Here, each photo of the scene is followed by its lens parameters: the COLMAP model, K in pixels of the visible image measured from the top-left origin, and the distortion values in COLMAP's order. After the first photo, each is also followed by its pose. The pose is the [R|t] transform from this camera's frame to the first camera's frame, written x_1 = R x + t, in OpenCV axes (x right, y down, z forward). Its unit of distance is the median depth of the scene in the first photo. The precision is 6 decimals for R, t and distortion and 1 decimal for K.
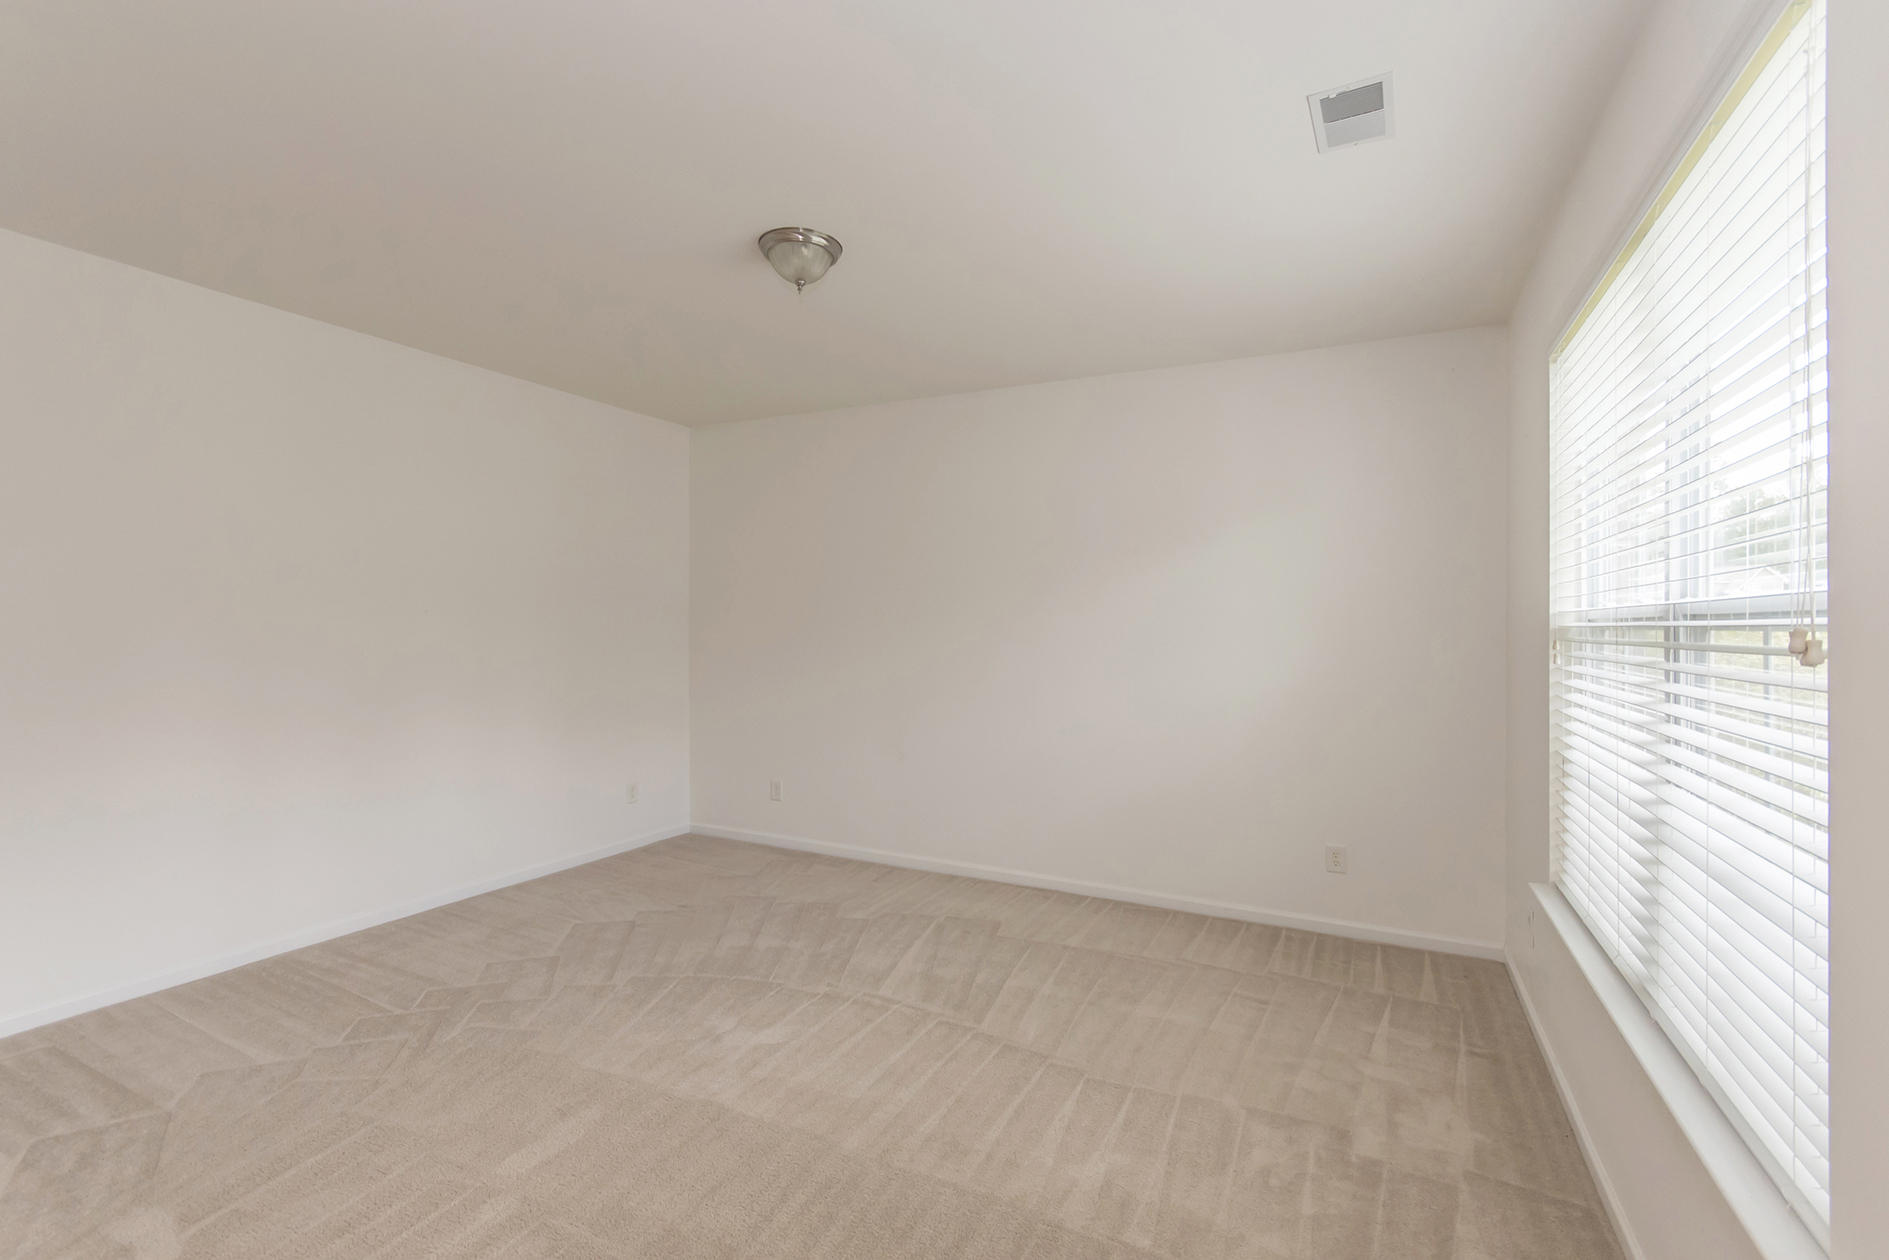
lens RADIAL K [[828.1, 0, 947.6], [0, 828.1, 626.3], [0, 0, 1]] dist [0.001932, 0.000061]
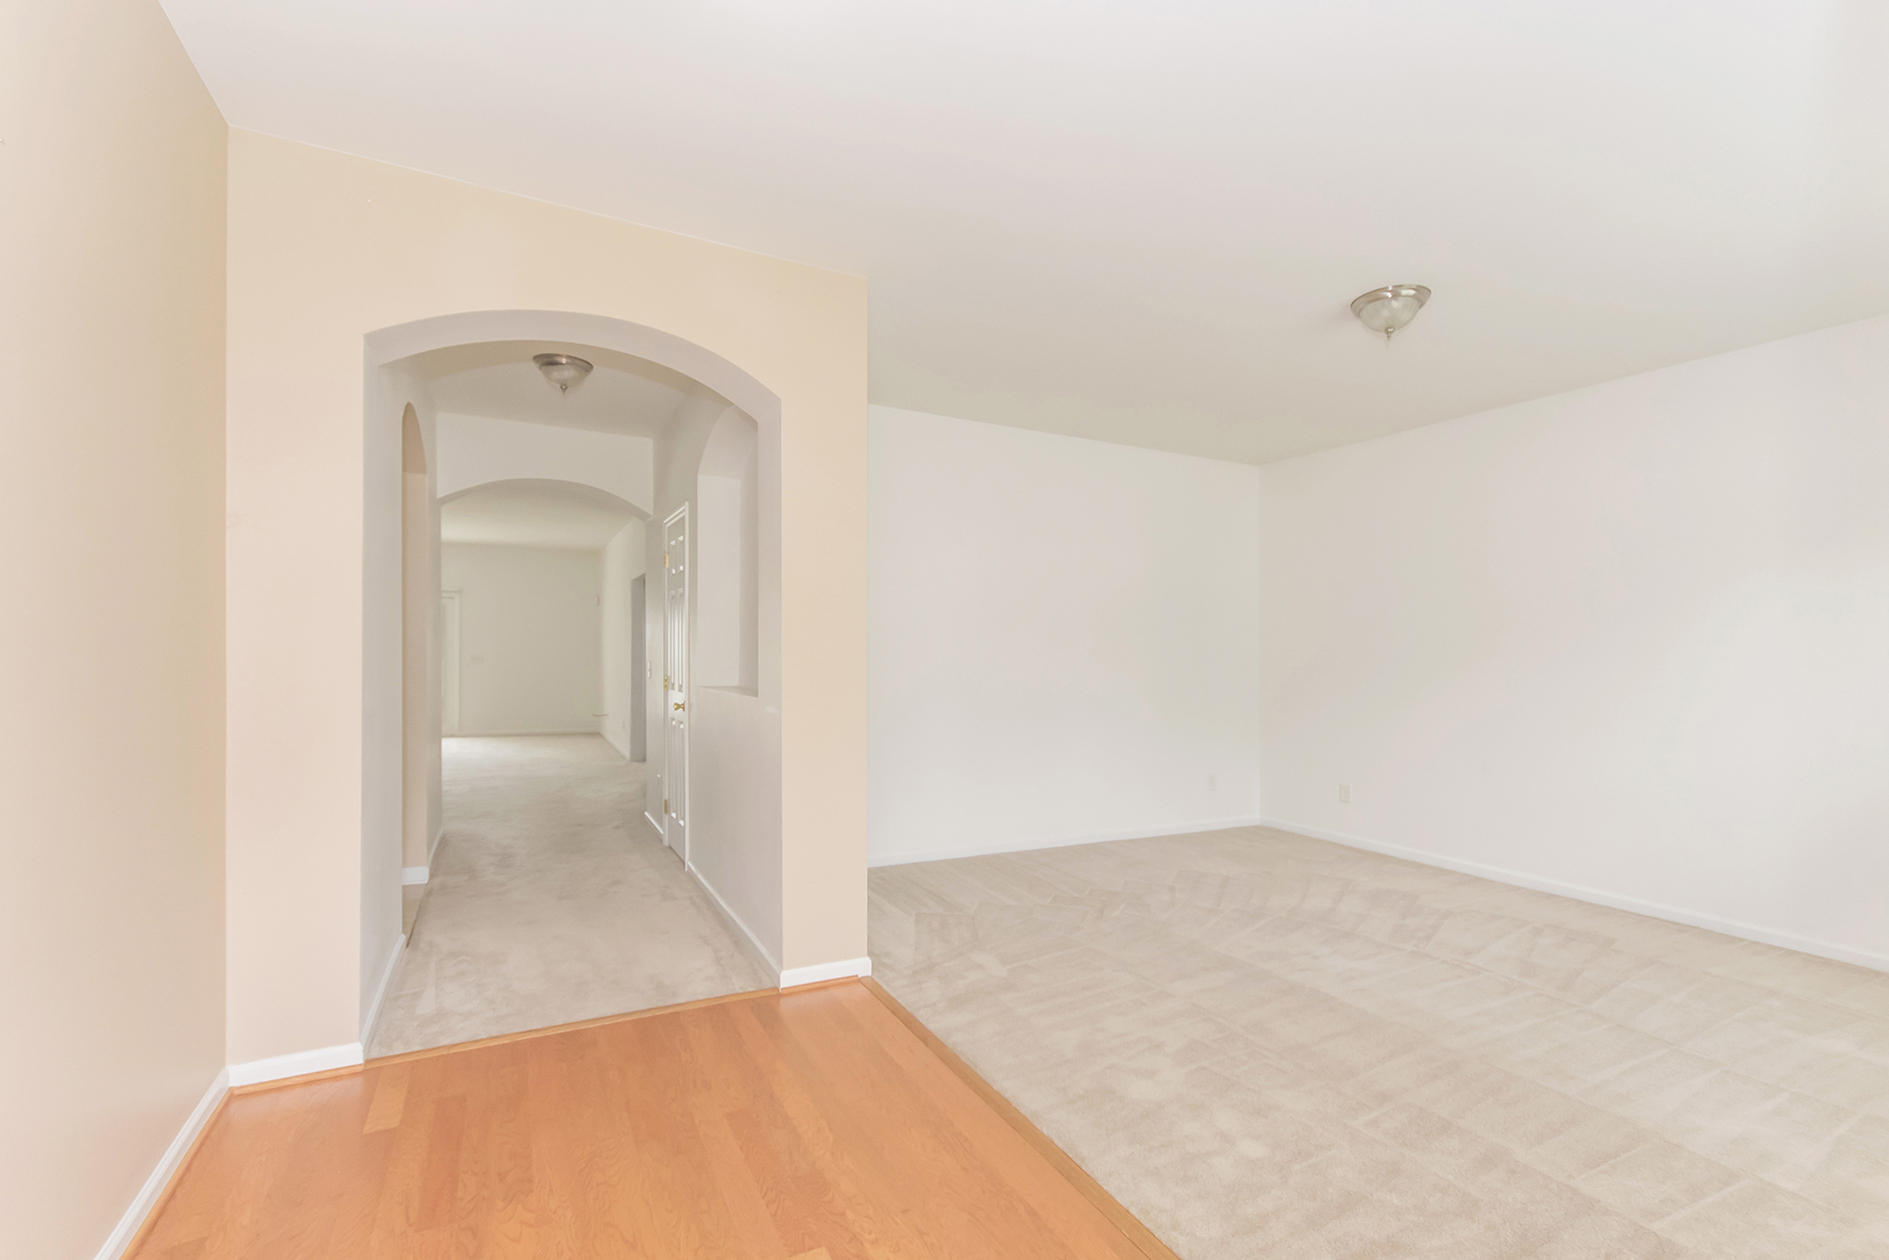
lens RADIAL K [[828.1, 0, 937.5], [0, 828.1, 648.9], [0, 0, 1]] dist [0.001932, 0.000061]
pose [[0.809734, -0.004438, -0.586780, -0.008345], [-0.007166, 0.999822, -0.017451, 0.061024], [0.586753, 0.018335, 0.809558, -0.316772]]
